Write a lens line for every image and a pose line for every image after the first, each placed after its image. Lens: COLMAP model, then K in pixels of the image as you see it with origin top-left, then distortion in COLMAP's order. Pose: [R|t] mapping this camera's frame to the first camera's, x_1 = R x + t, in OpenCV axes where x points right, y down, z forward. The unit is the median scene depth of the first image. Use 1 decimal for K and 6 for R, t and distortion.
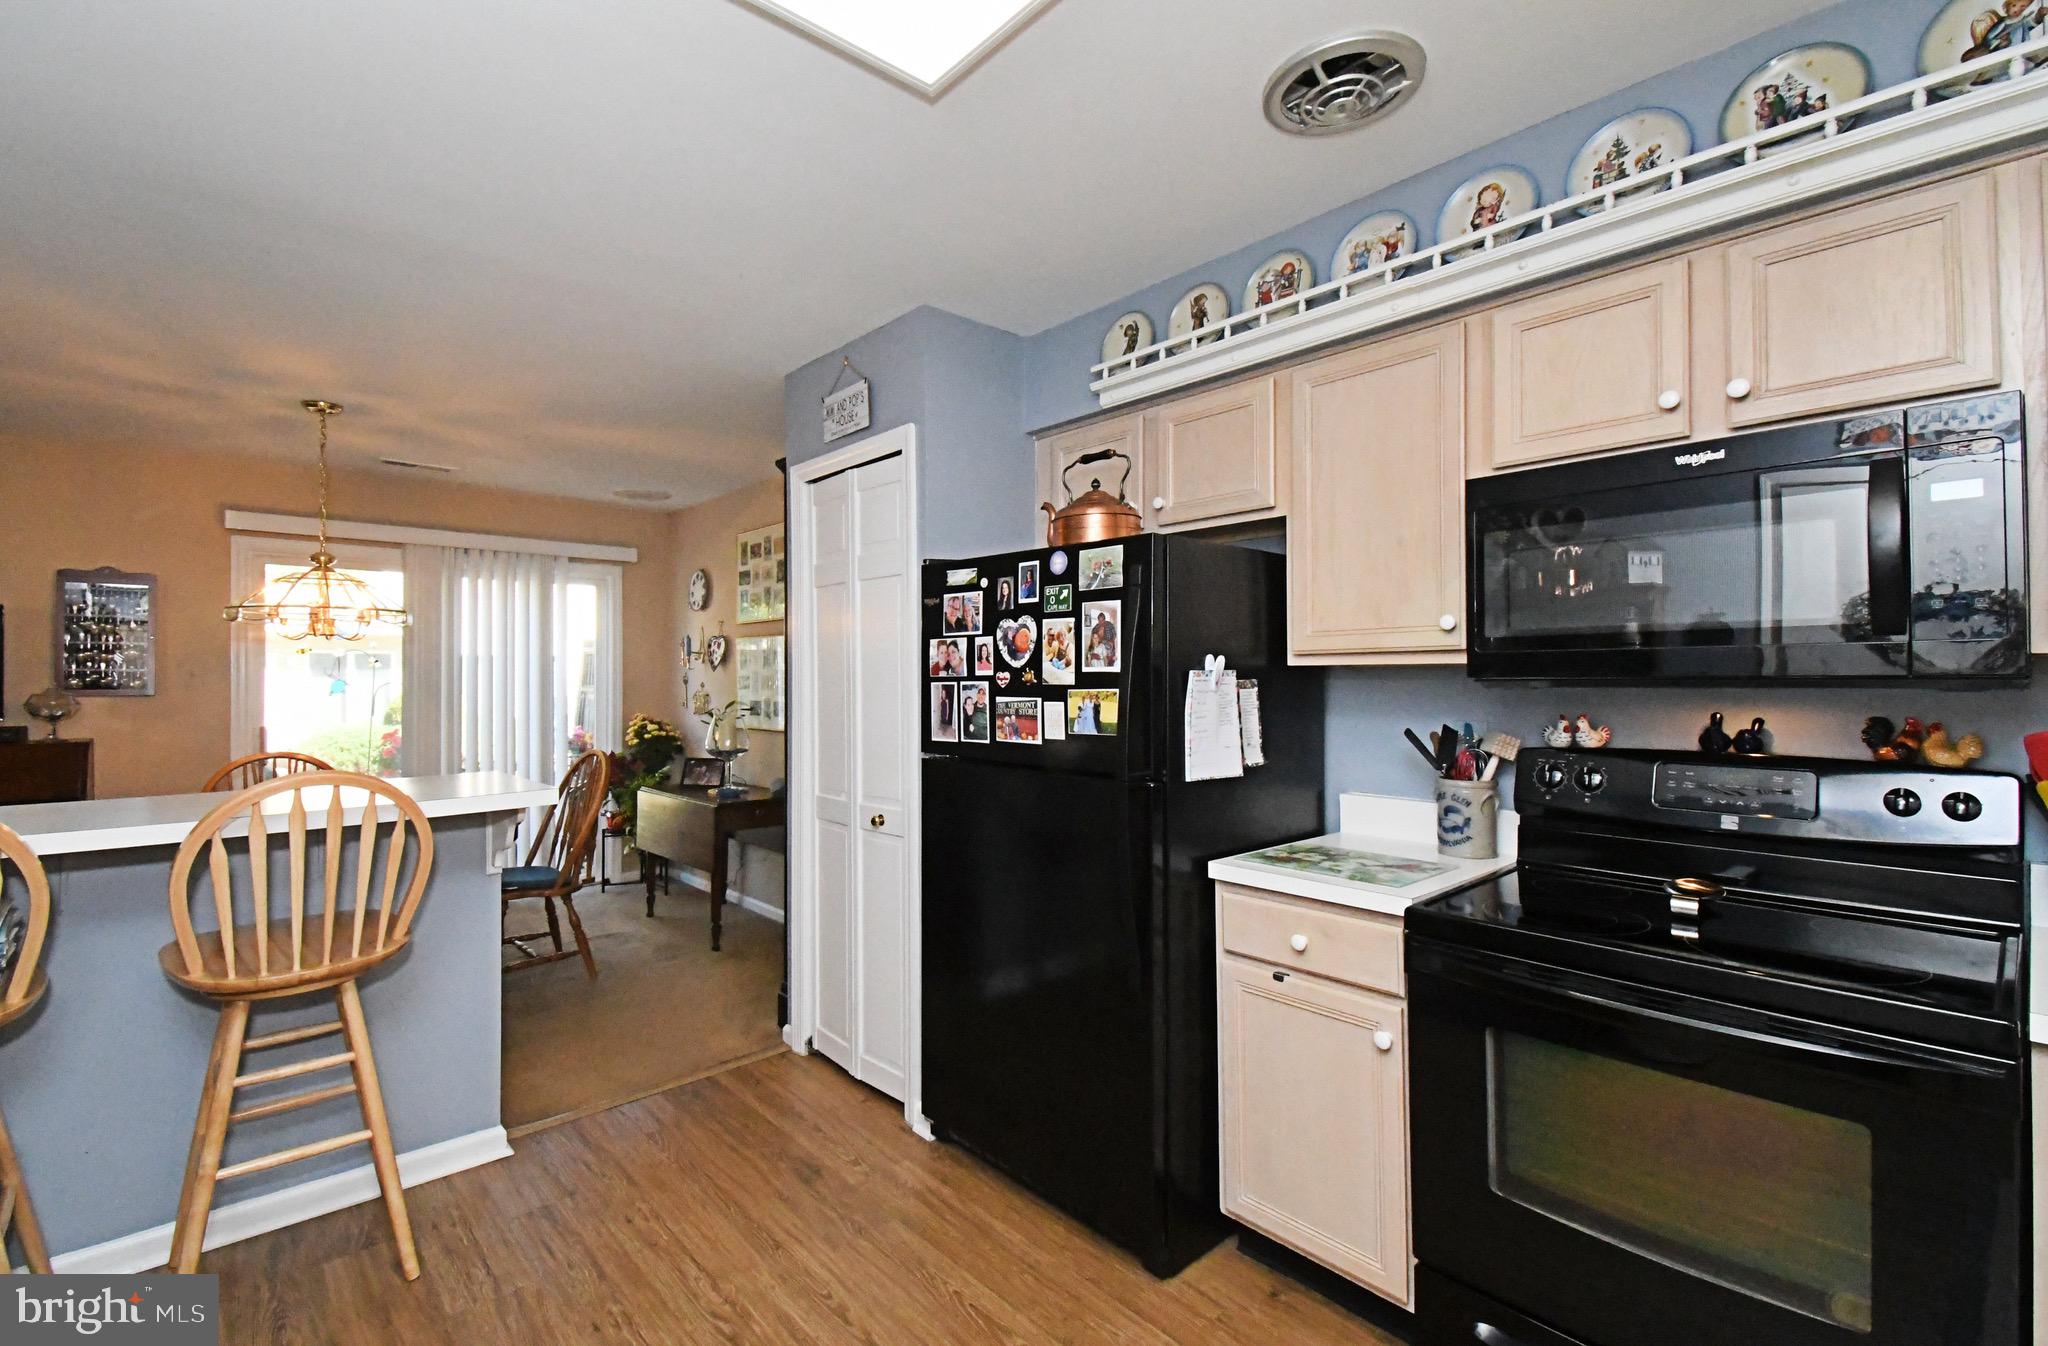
lens RADIAL K [[903.7, 0, 979.7], [0, 903.7, 683.4], [0, 0, 1]] dist [0.025142, 0.000107]
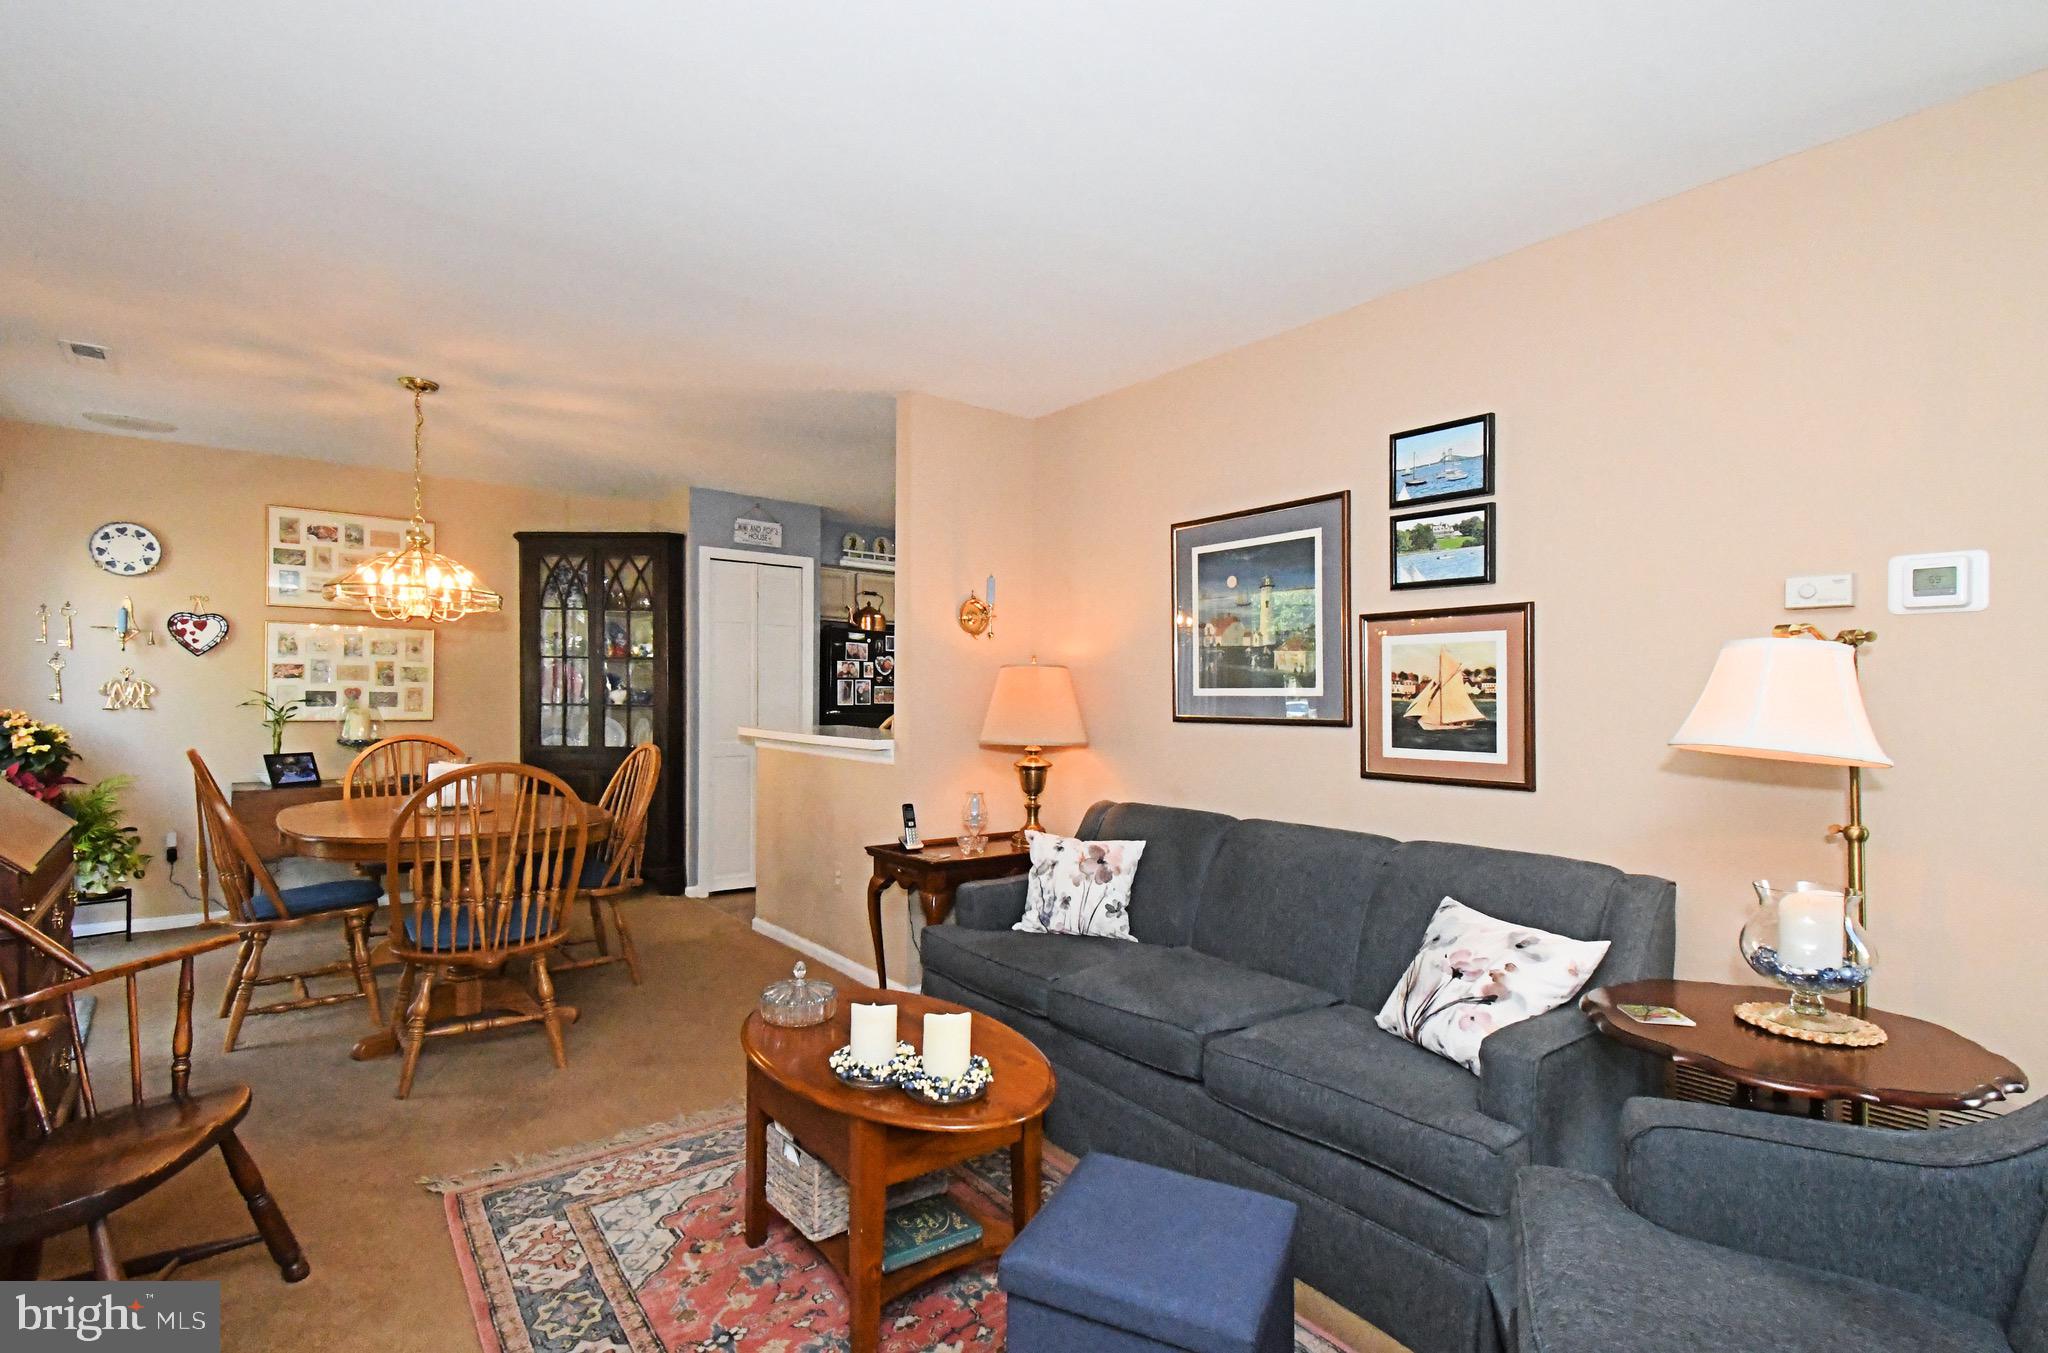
lens RADIAL K [[909.1, 0, 1069.1], [0, 909.1, 727.1], [0, 0, 1]] dist [0.000151, -0.007604]
pose [[-0.013083, -0.031242, 0.999426, -2.558184], [-0.004373, 0.999504, 0.031187, 0.047497], [-0.999905, -0.003962, -0.013213, 0.499506]]
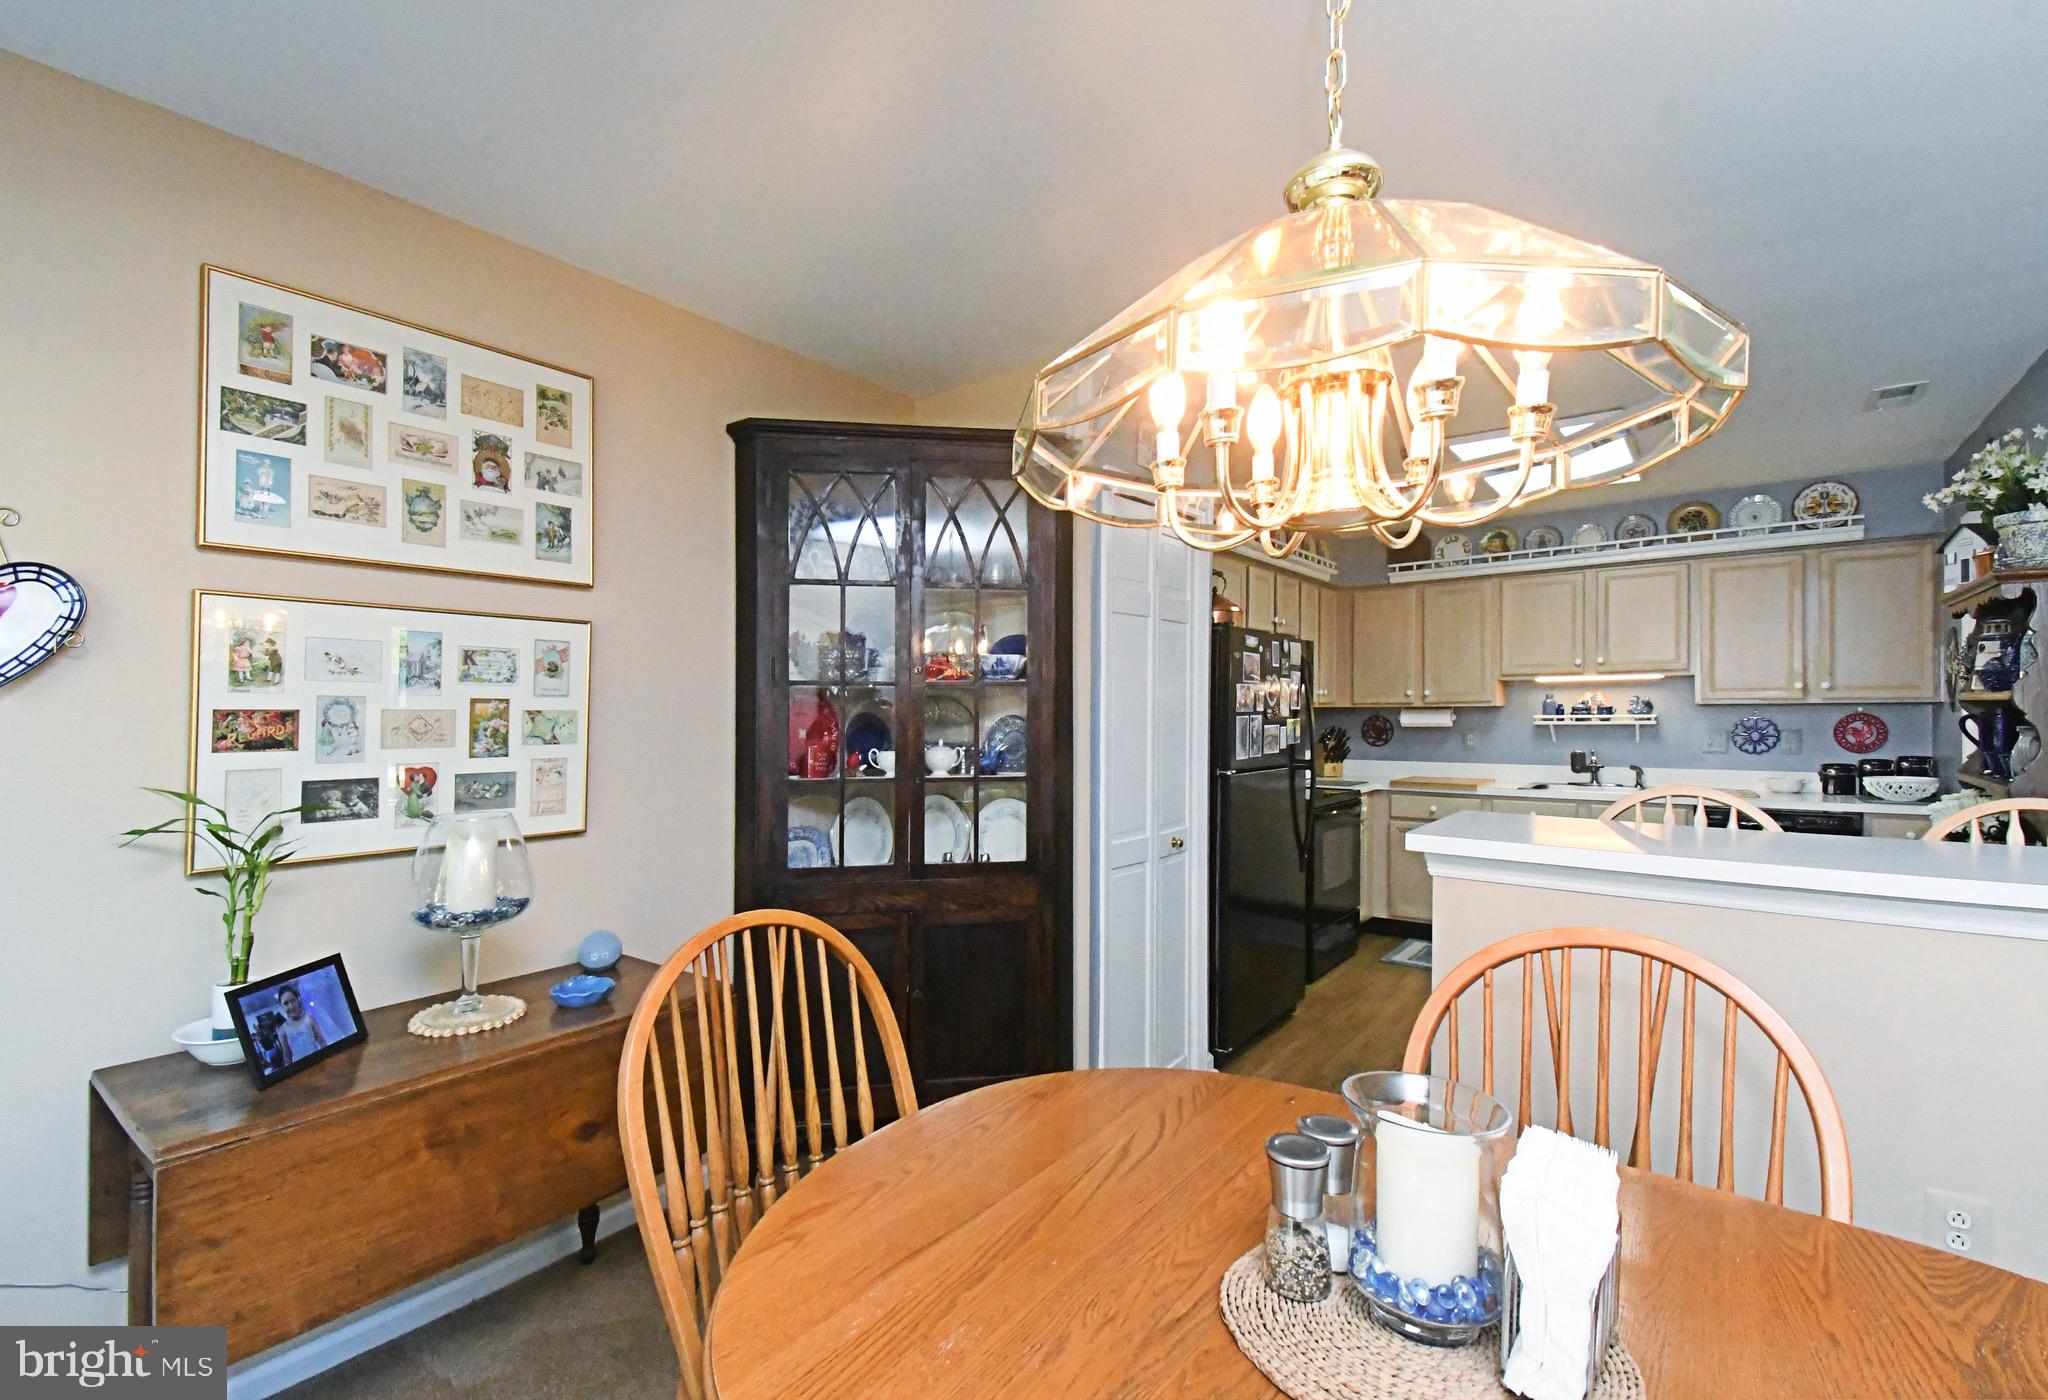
lens RADIAL K [[891.3, 0, 1014.1], [0, 891.3, 727.9], [0, 0, 1]] dist [0.002703, -0.007304]
pose [[-0.168846, -0.011056, 0.985580, -1.397009], [0.013121, 0.999823, 0.013464, -0.007226], [-0.985555, 0.015205, -0.168672, 1.664273]]
